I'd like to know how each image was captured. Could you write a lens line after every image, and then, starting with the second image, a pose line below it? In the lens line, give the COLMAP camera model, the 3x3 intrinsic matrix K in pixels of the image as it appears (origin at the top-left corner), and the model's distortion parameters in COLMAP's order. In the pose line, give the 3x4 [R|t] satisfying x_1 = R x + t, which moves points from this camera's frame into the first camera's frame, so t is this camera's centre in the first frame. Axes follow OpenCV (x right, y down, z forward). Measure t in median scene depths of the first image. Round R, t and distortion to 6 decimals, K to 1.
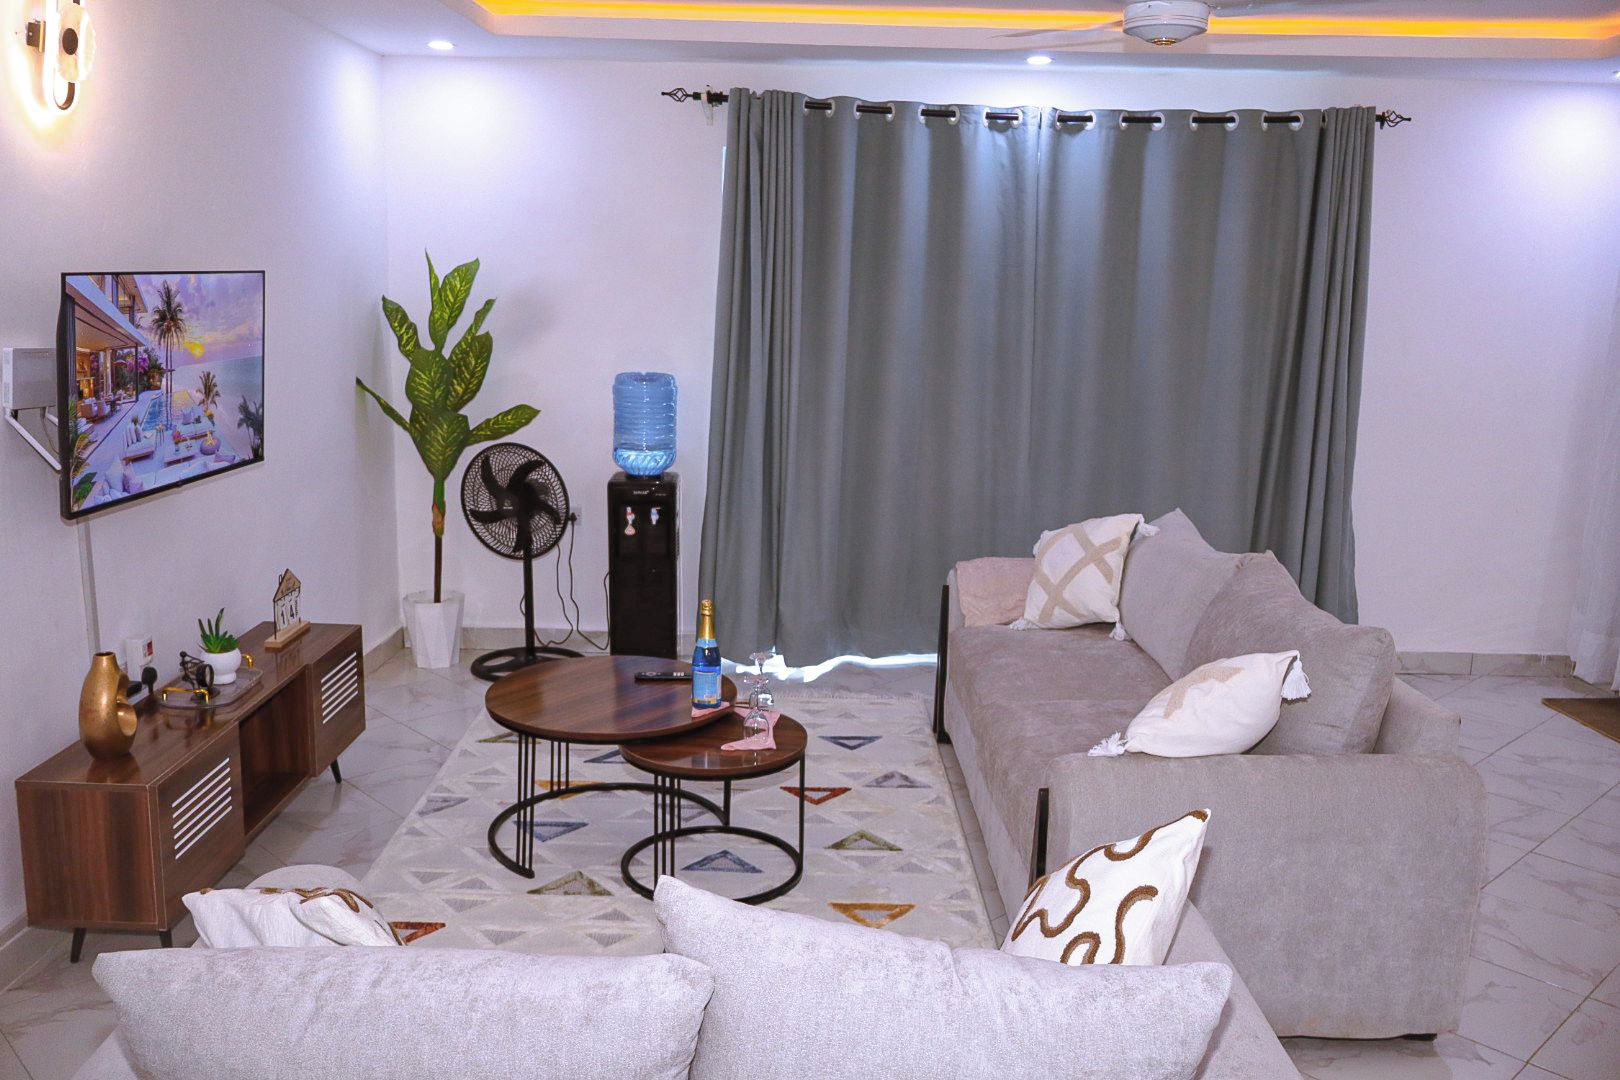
lens RADIAL K [[1360.7, 0, 810.0], [0, 1360.7, 540.0], [0, 0, 1]] dist [0.000914, 0.008829]
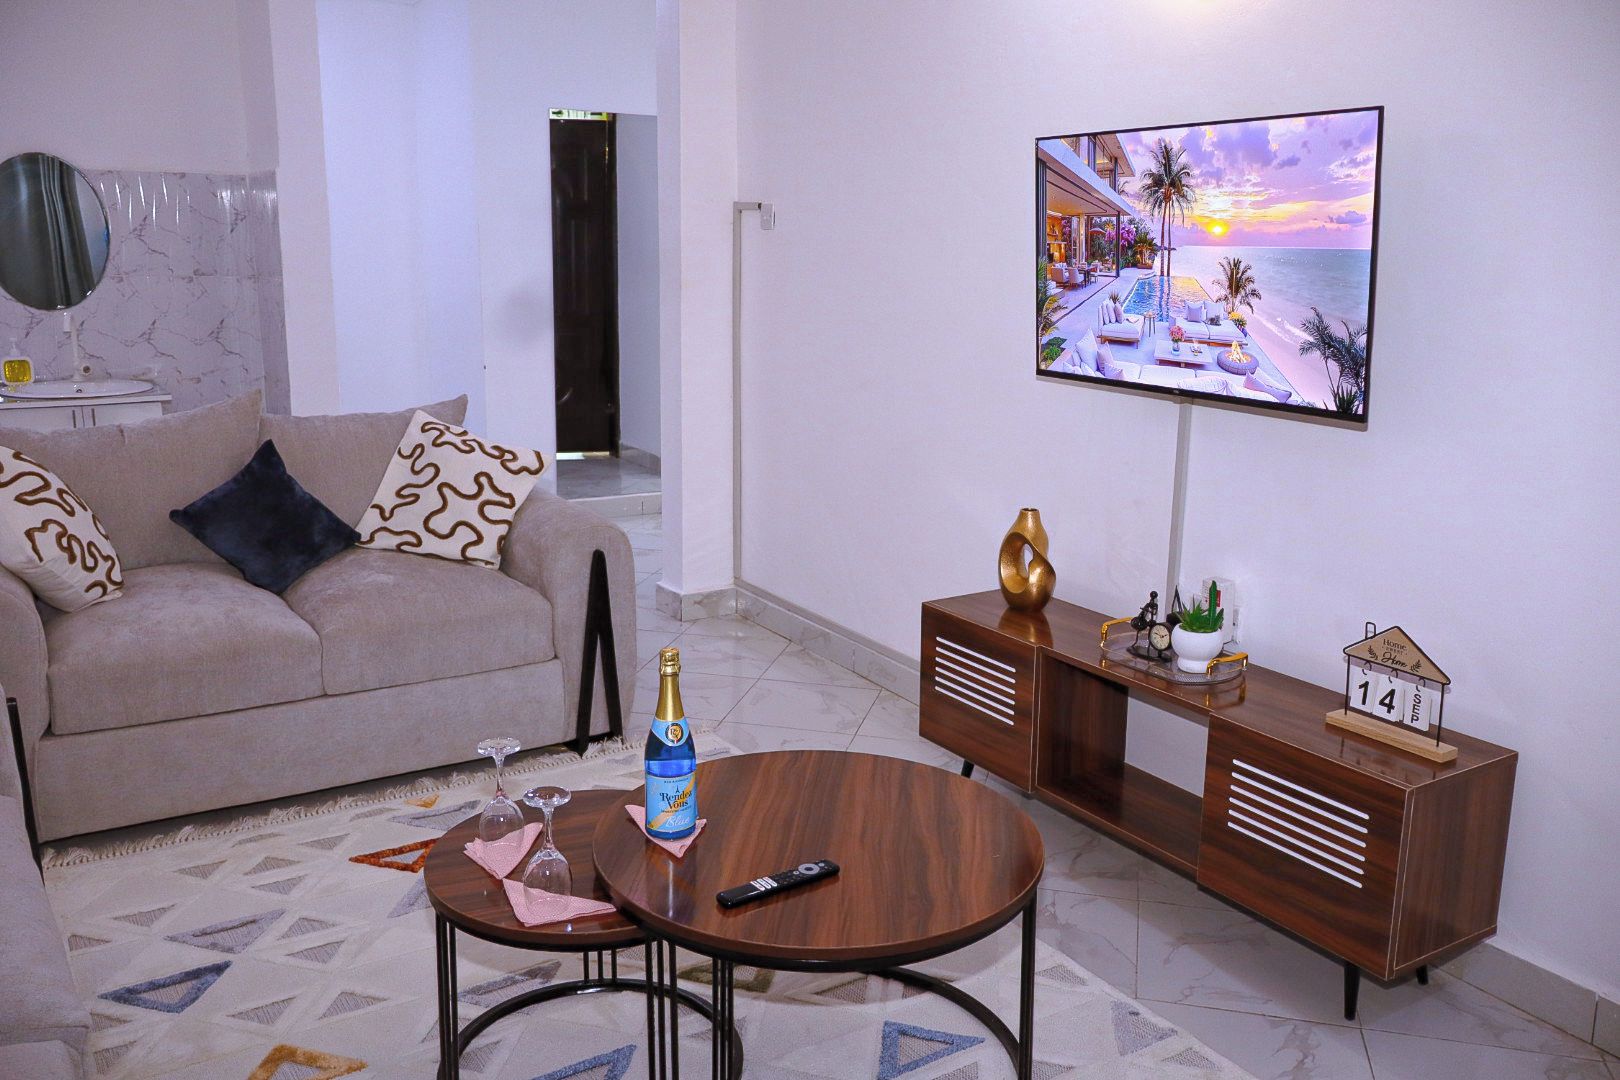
lens RADIAL K [[1360.7, 0, 810.0], [0, 1360.7, 540.0], [0, 0, 1]] dist [0.000914, 0.008829]
pose [[-0.844900, 0.087956, -0.527643, 0.133046], [-0.134051, 0.920100, 0.368029, -0.192602], [0.517855, 0.381679, -0.765603, 1.291860]]
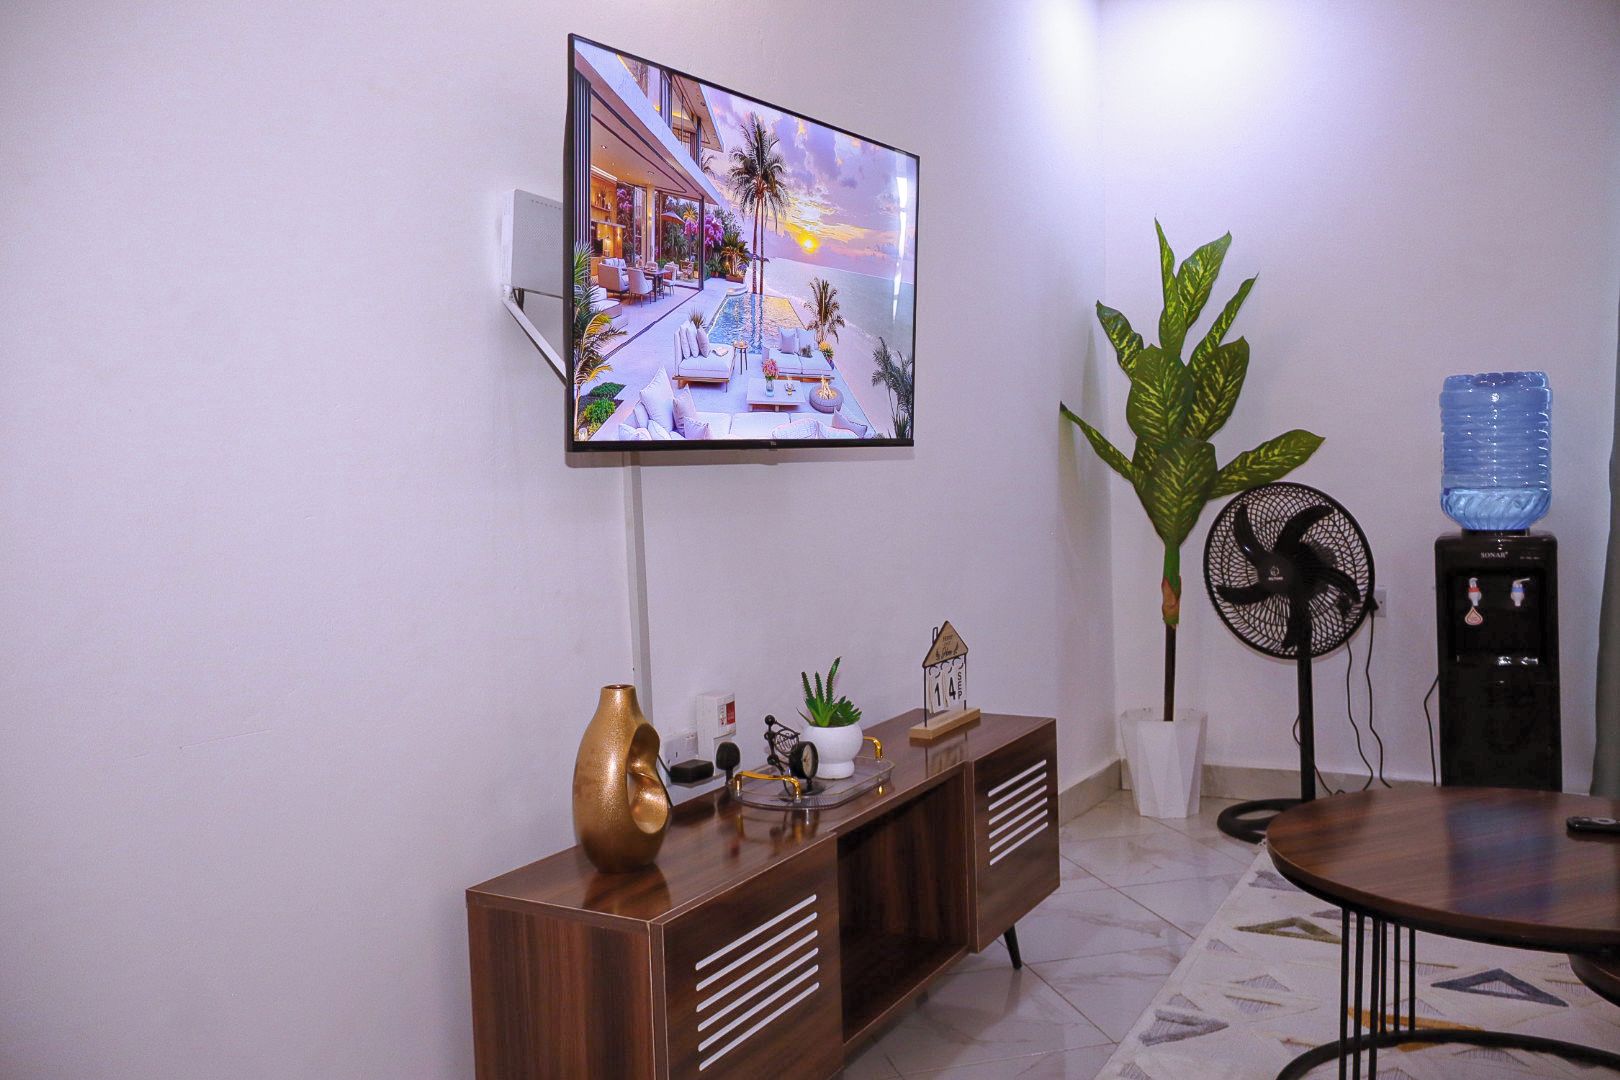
lens RADIAL K [[1360.7, 0, 810.0], [0, 1360.7, 540.0], [0, 0, 1]] dist [0.000914, 0.008829]
pose [[0.869470, -0.031147, -0.493003, -0.115770], [-0.040274, 0.990218, -0.133588, 0.072123], [0.492341, 0.136005, 0.859711, 0.395390]]
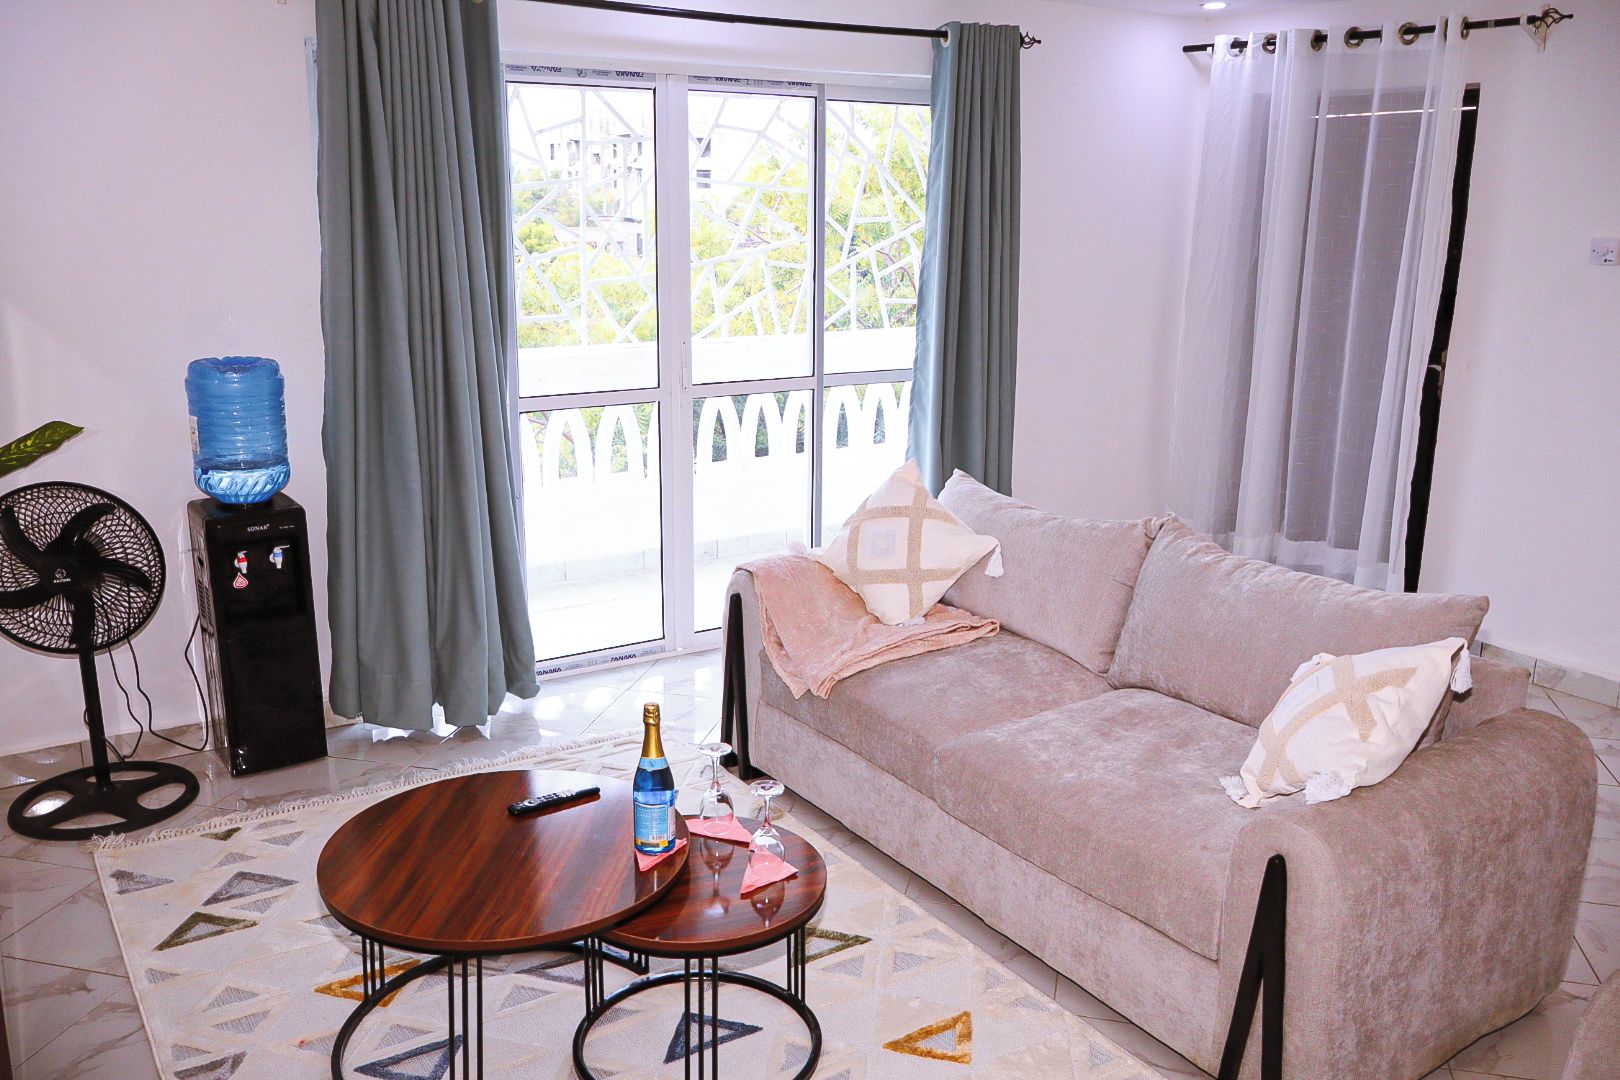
lens RADIAL K [[1360.7, 0, 810.0], [0, 1360.7, 540.0], [0, 0, 1]] dist [0.000914, 0.008829]
pose [[0.839183, -0.146765, 0.523672, -0.334258], [0.112853, 0.988933, 0.096313, -0.084547], [-0.532011, -0.021726, 0.846458, 0.321400]]
